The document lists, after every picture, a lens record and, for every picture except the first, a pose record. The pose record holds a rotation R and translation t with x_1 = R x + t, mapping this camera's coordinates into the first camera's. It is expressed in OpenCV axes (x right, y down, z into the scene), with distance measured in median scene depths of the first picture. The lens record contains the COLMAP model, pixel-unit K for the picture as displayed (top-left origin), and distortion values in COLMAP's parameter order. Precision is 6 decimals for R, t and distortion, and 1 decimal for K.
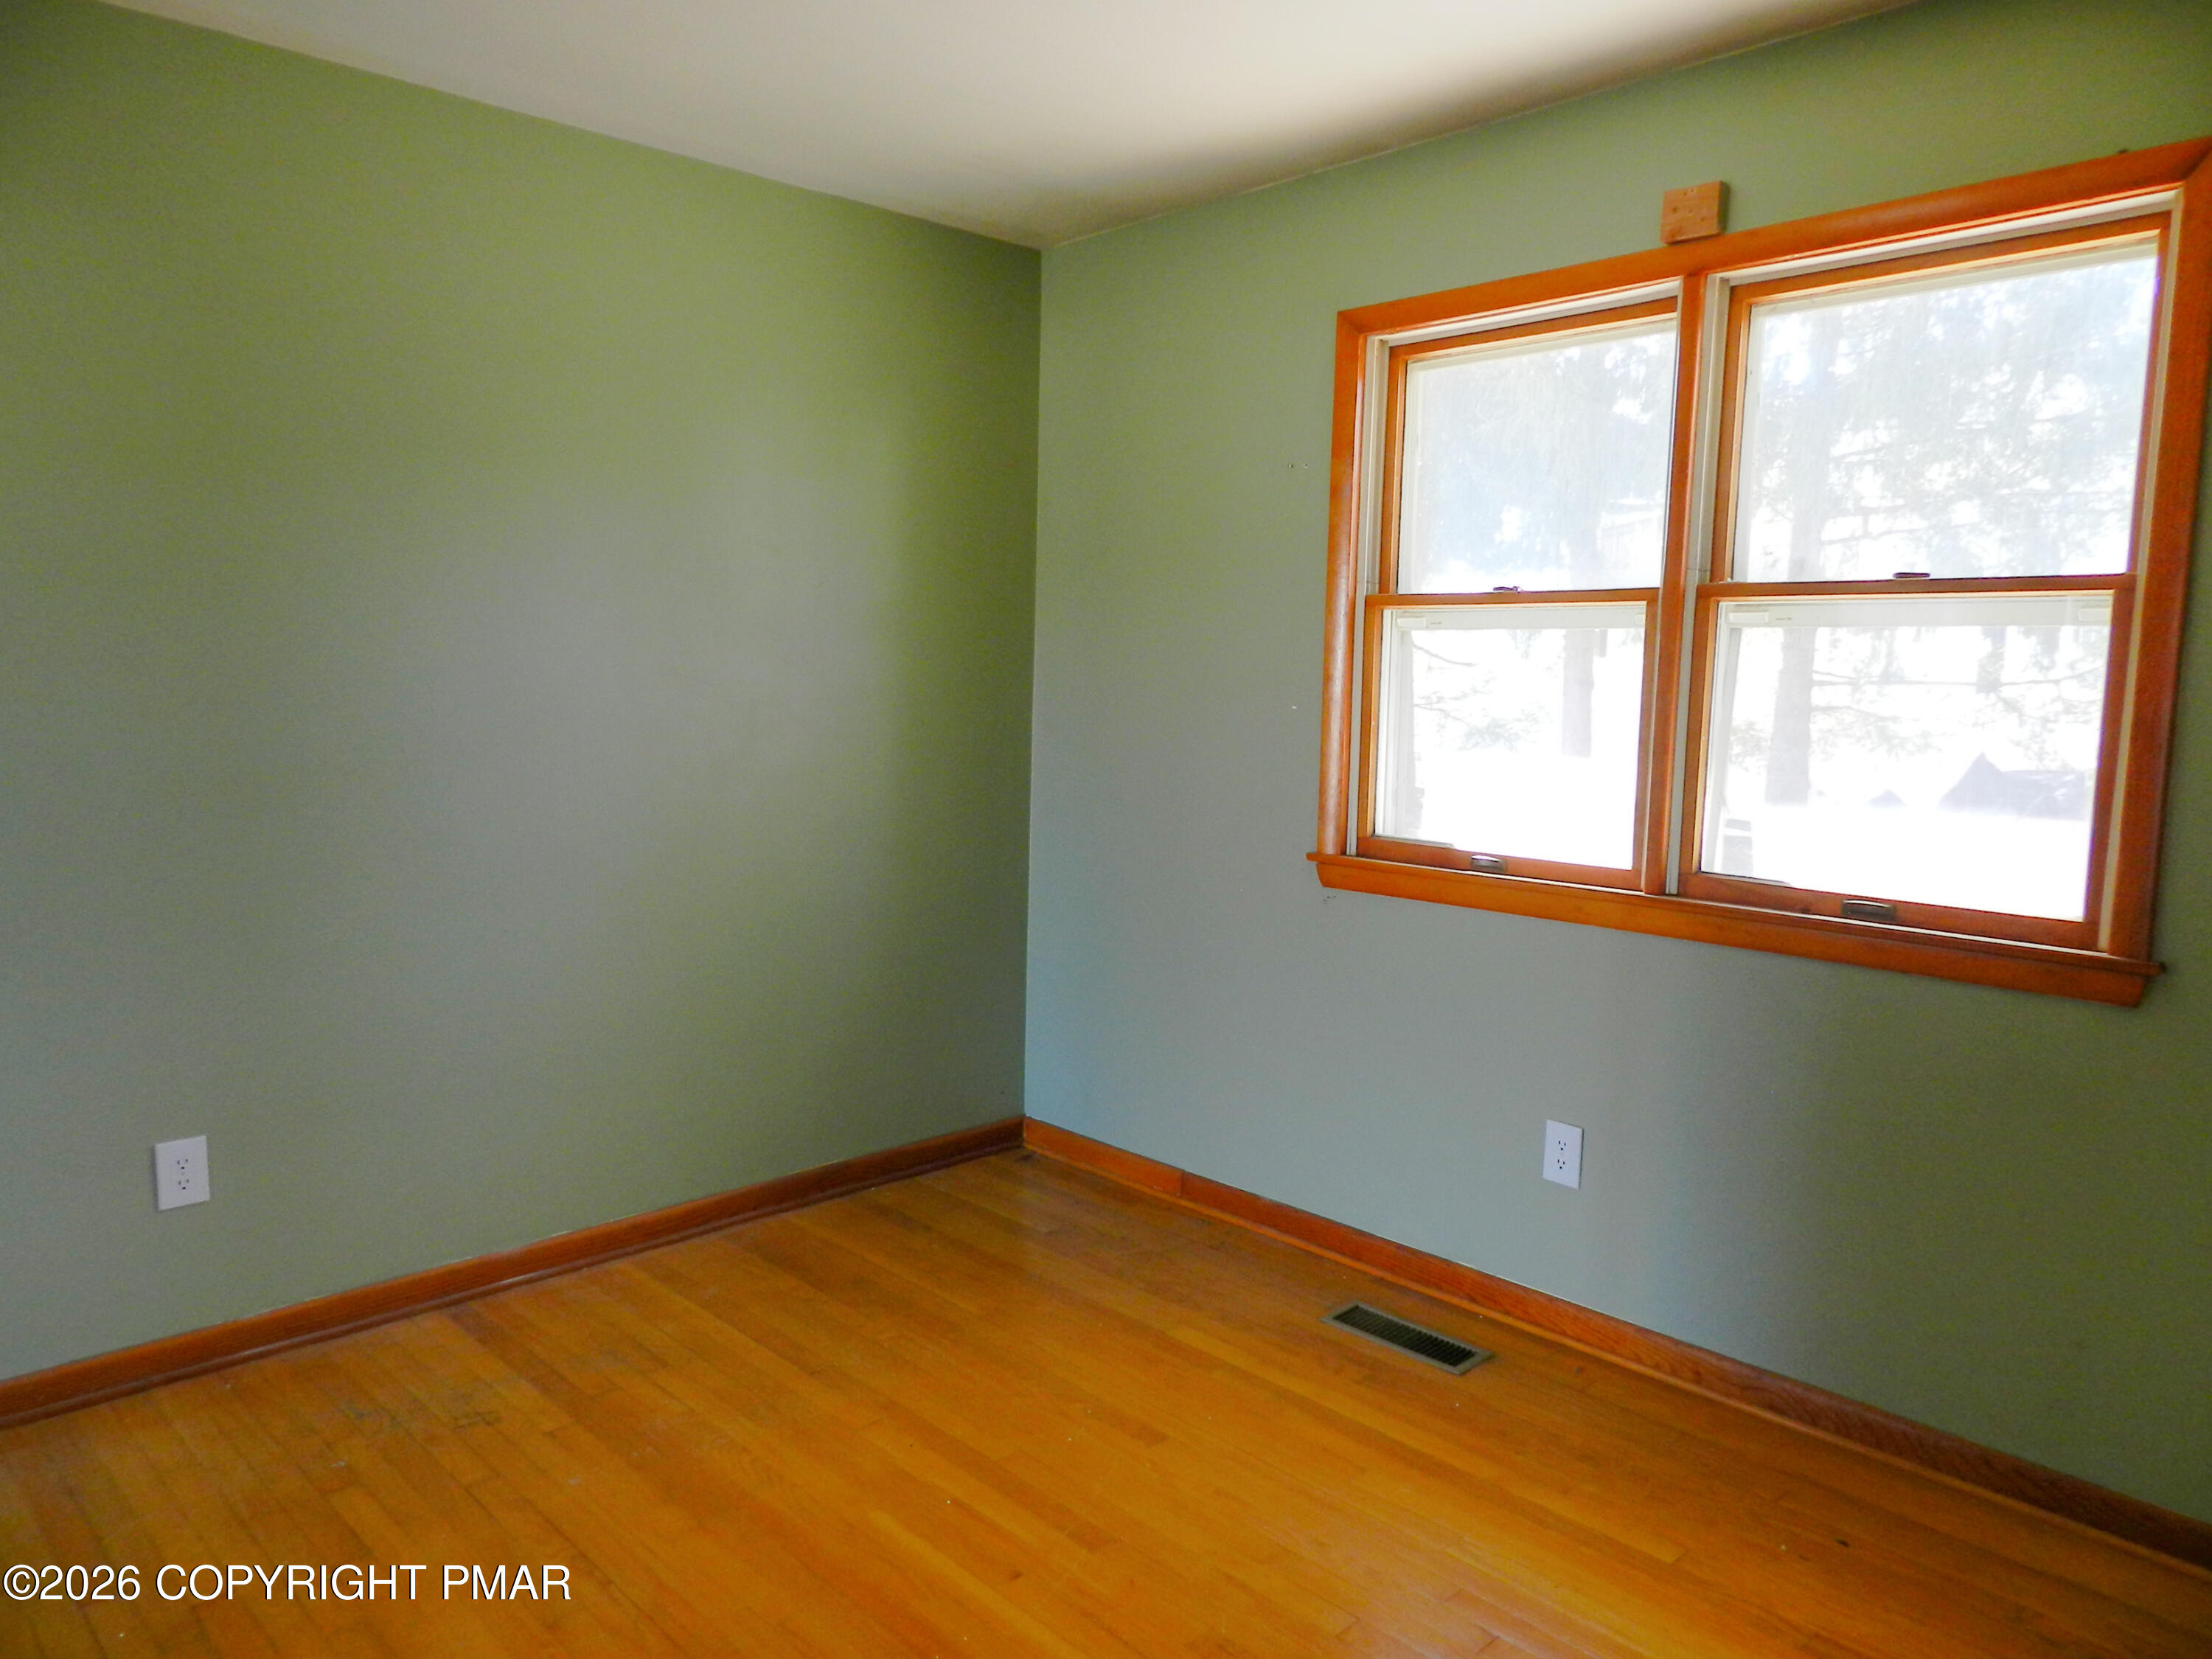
lens RADIAL K [[1498.6, 0, 1101.3], [0, 1498.6, 833.3], [0, 0, 1]] dist [0.022591, -0.003353]
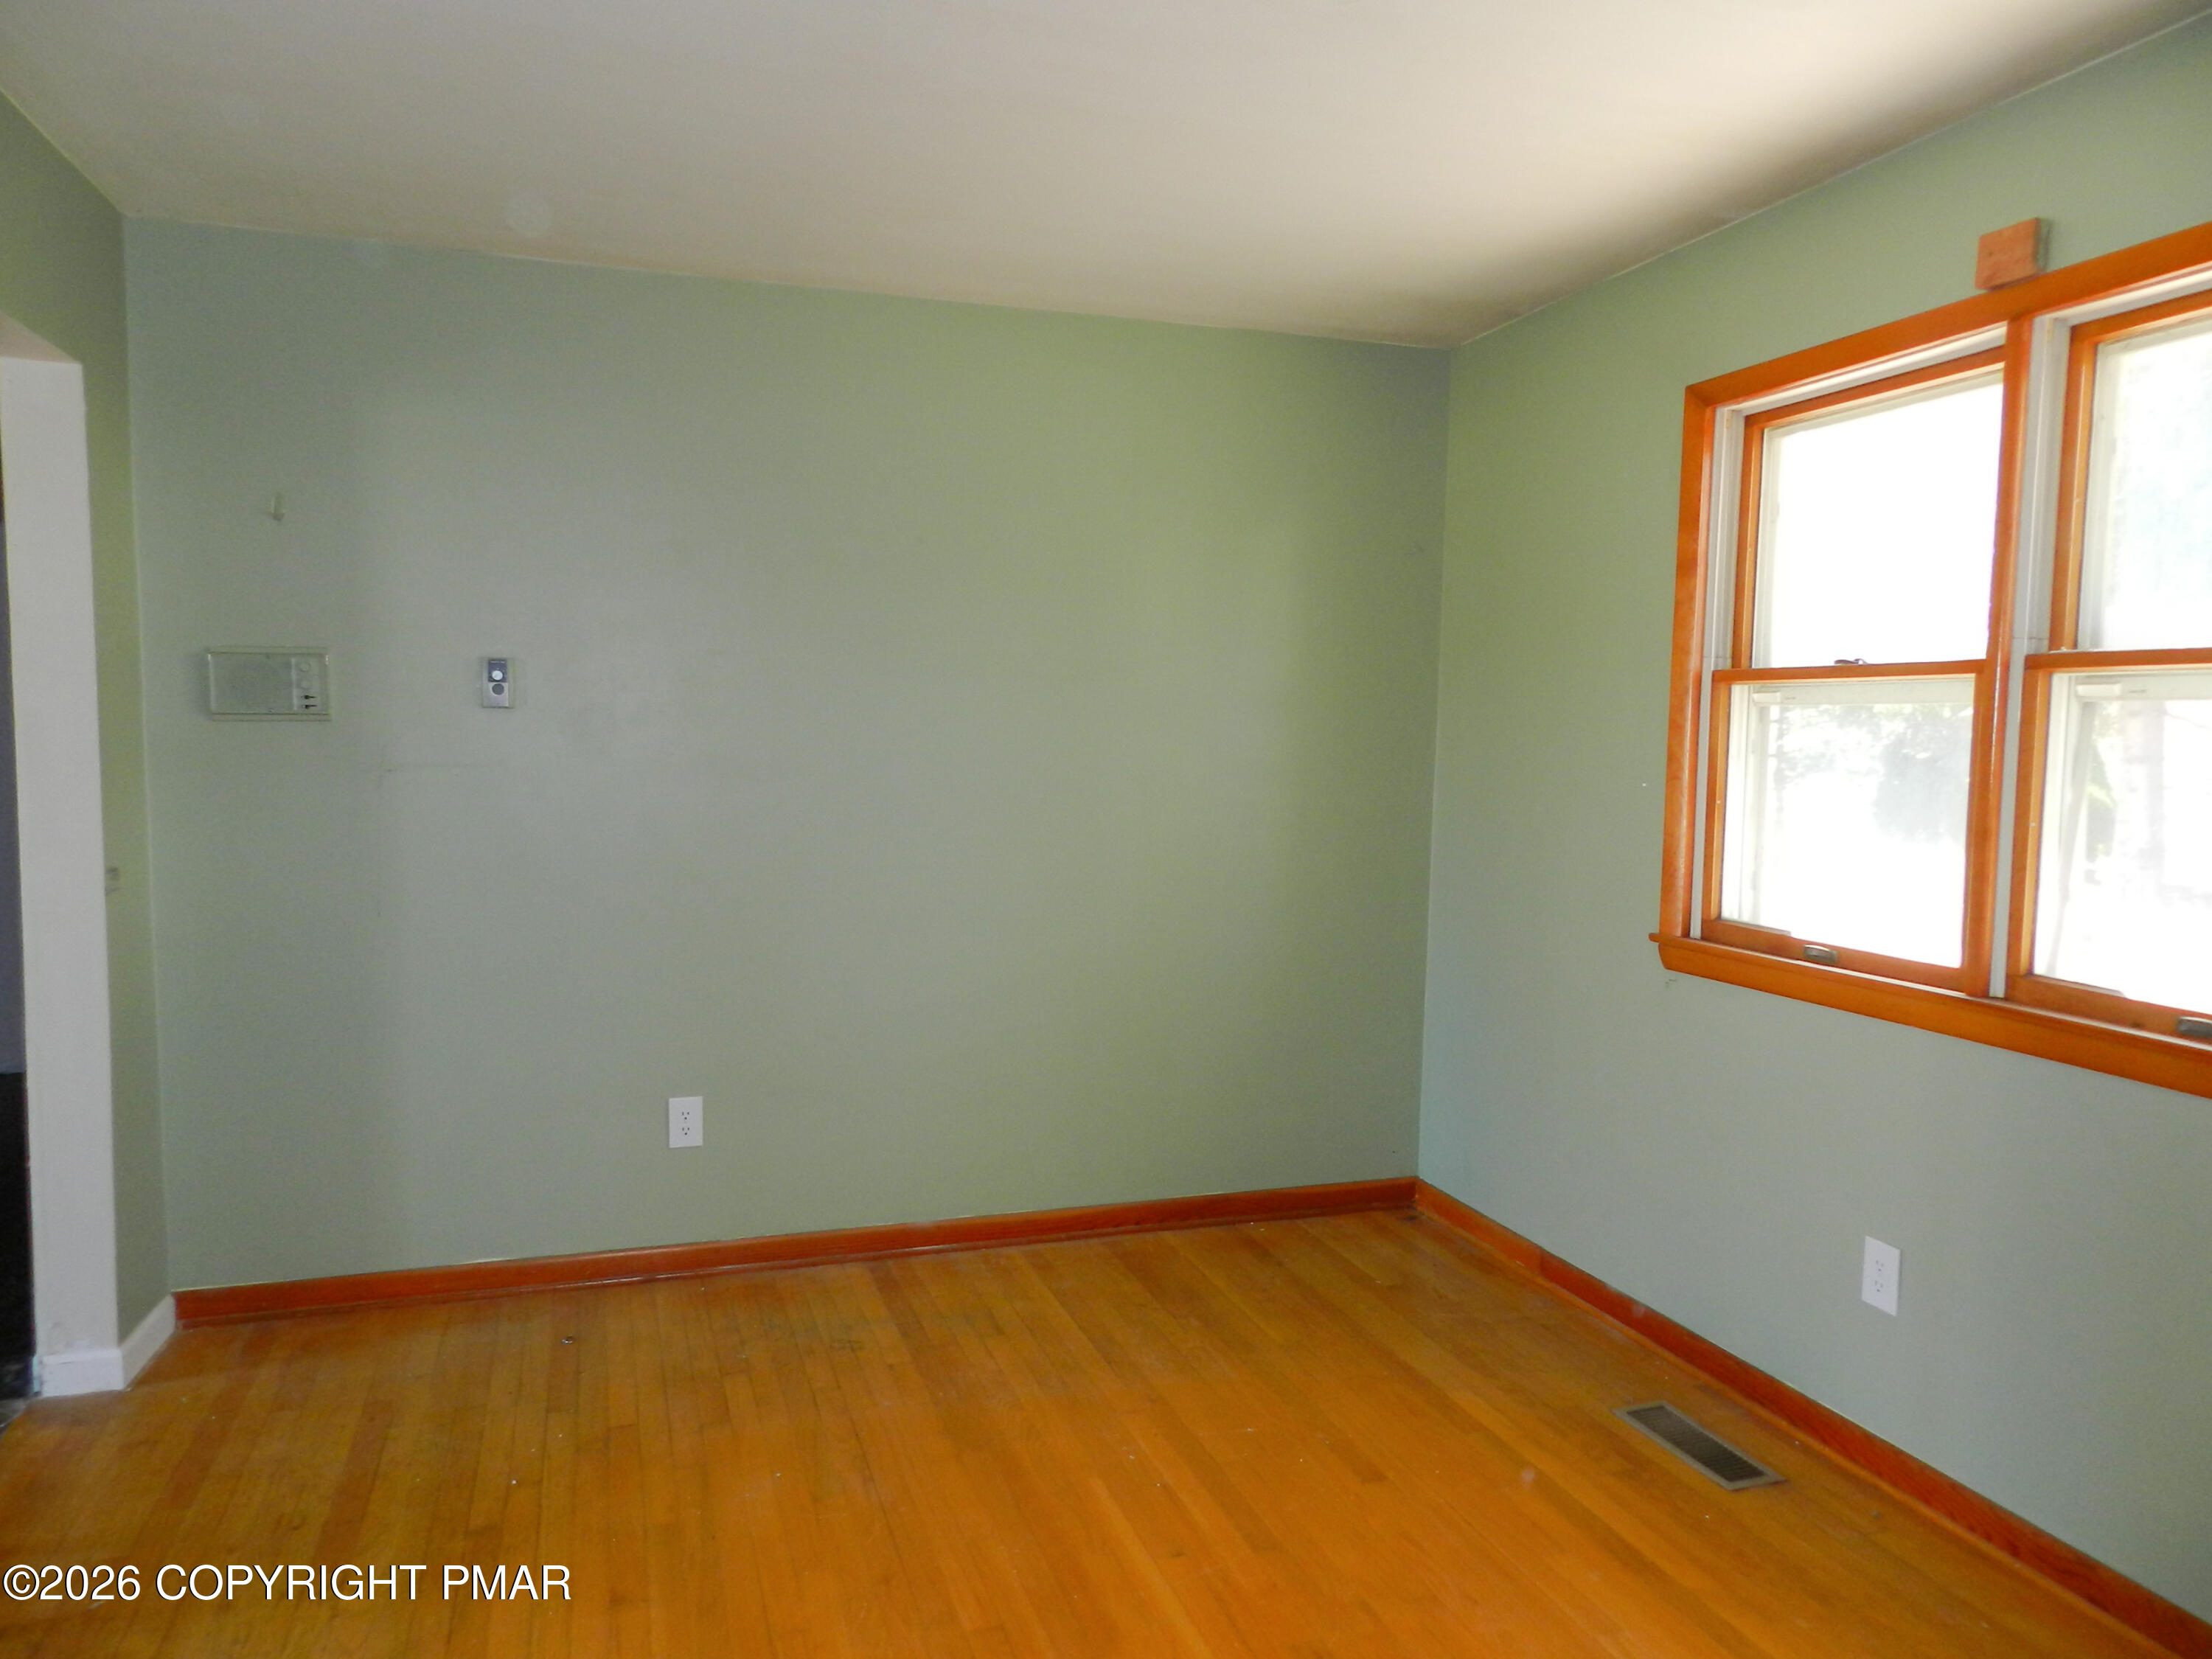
lens RADIAL K [[1498.6, 0, 1101.3], [0, 1498.6, 833.3], [0, 0, 1]] dist [0.022591, -0.003353]
pose [[0.900580, 0.026959, -0.433853, 0.267213], [-0.047441, 0.998209, -0.036450, 0.000847], [0.432093, 0.053408, 0.900246, -0.045261]]
